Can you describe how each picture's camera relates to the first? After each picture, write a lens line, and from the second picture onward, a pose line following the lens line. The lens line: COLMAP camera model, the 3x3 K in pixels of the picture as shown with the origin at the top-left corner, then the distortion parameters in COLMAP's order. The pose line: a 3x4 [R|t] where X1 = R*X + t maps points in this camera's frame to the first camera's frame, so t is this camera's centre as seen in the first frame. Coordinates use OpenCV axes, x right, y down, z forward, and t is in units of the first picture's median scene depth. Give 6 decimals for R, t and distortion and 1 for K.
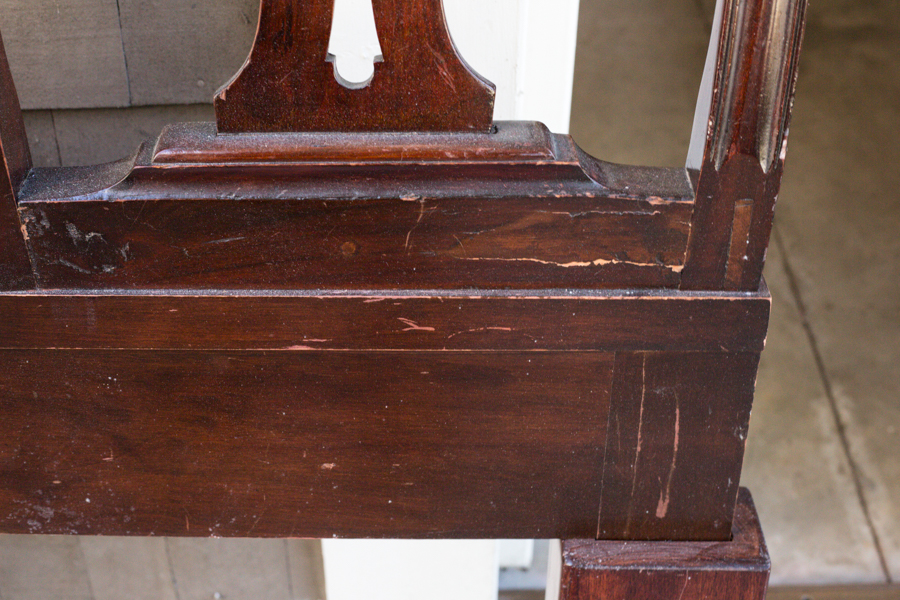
lens RADIAL K [[1385.0, 0, 449.9], [0, 1385.0, 301.5], [0, 0, 1]] dist [-0.123688, 0.000000]
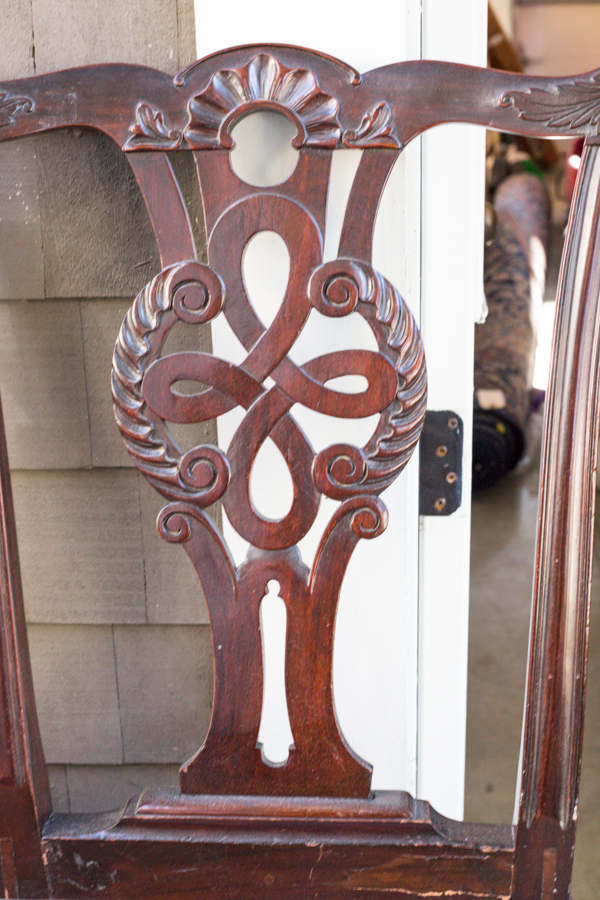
lens RADIAL K [[1385.0, 0, 297.4], [0, 1385.0, 445.0], [0, 0, 1]] dist [-0.123688, 0.000000]
pose [[0.994494, -0.006836, -0.104568, 0.105594], [-0.027850, 0.944742, -0.326630, -0.001540], [0.101023, 0.327744, 0.939350, -0.461233]]
